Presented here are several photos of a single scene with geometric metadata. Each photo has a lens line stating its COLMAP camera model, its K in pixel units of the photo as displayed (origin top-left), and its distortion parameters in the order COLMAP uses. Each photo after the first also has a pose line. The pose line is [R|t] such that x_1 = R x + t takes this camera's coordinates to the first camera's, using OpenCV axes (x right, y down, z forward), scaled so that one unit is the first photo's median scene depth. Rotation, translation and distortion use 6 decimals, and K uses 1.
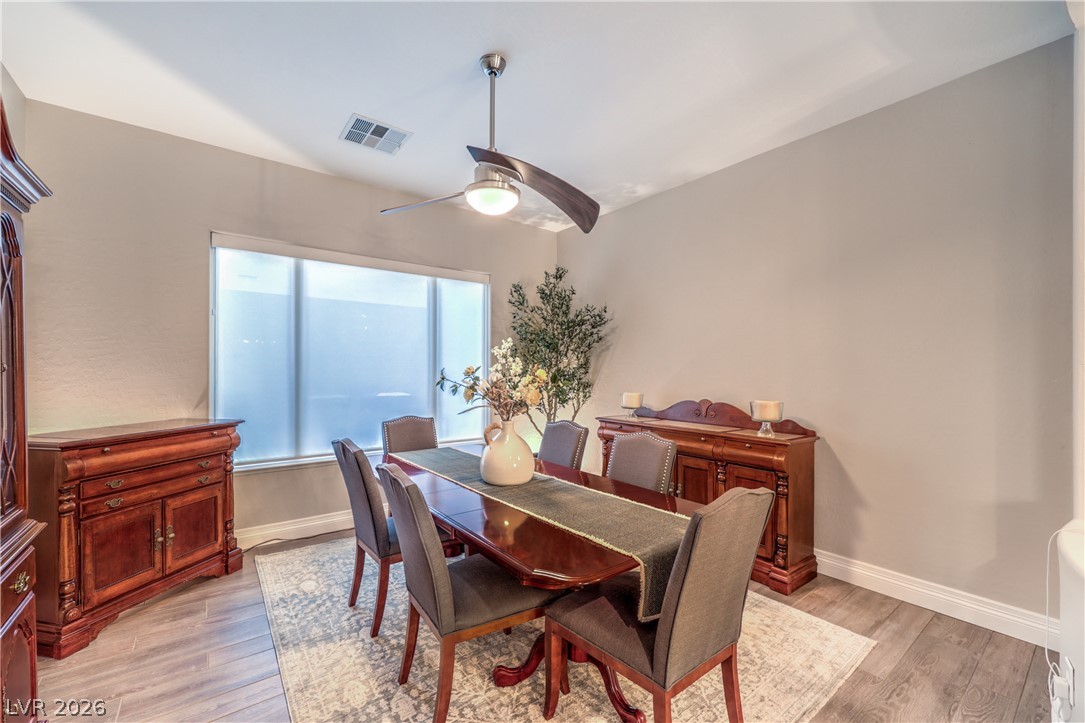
lens RADIAL K [[435.7, 0, 547.6], [0, 435.7, 357.3], [0, 0, 1]] dist [-0.000261, 0.000070]
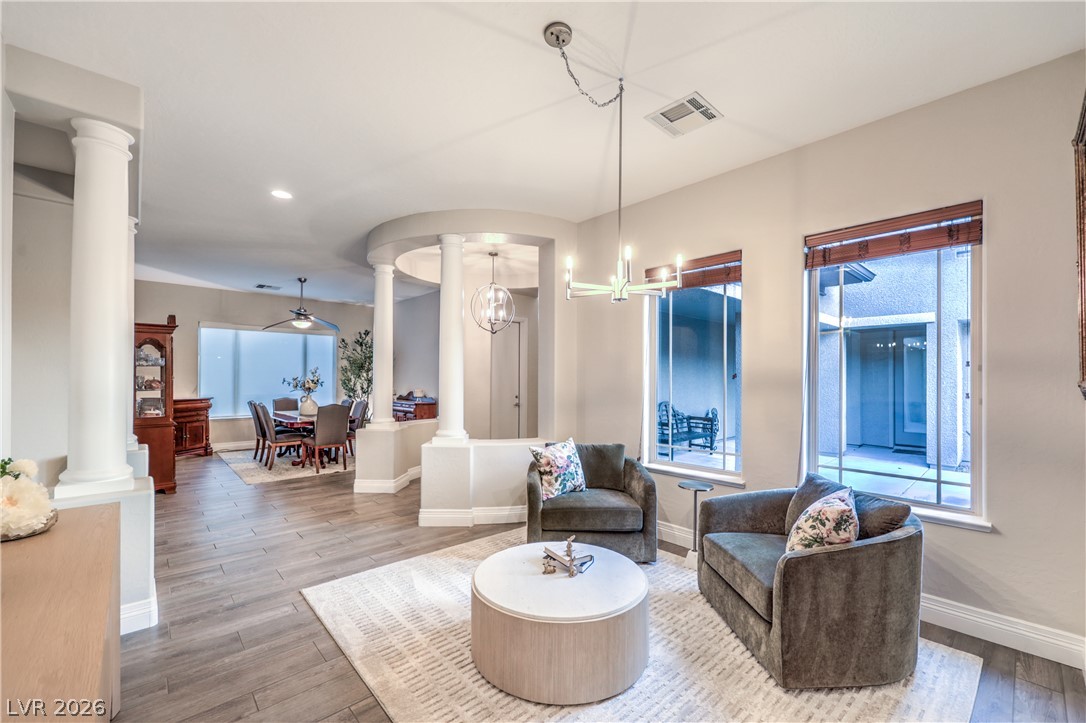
lens RADIAL K [[442.9, 0, 541.7], [0, 442.9, 368.7], [0, 0, 1]] dist [-0.000304, 0.000158]
pose [[0.996740, 0.006907, 0.080390, 1.015787], [-0.007383, 0.999957, 0.005621, -0.051514], [-0.080347, -0.006196, 0.996748, -1.751295]]
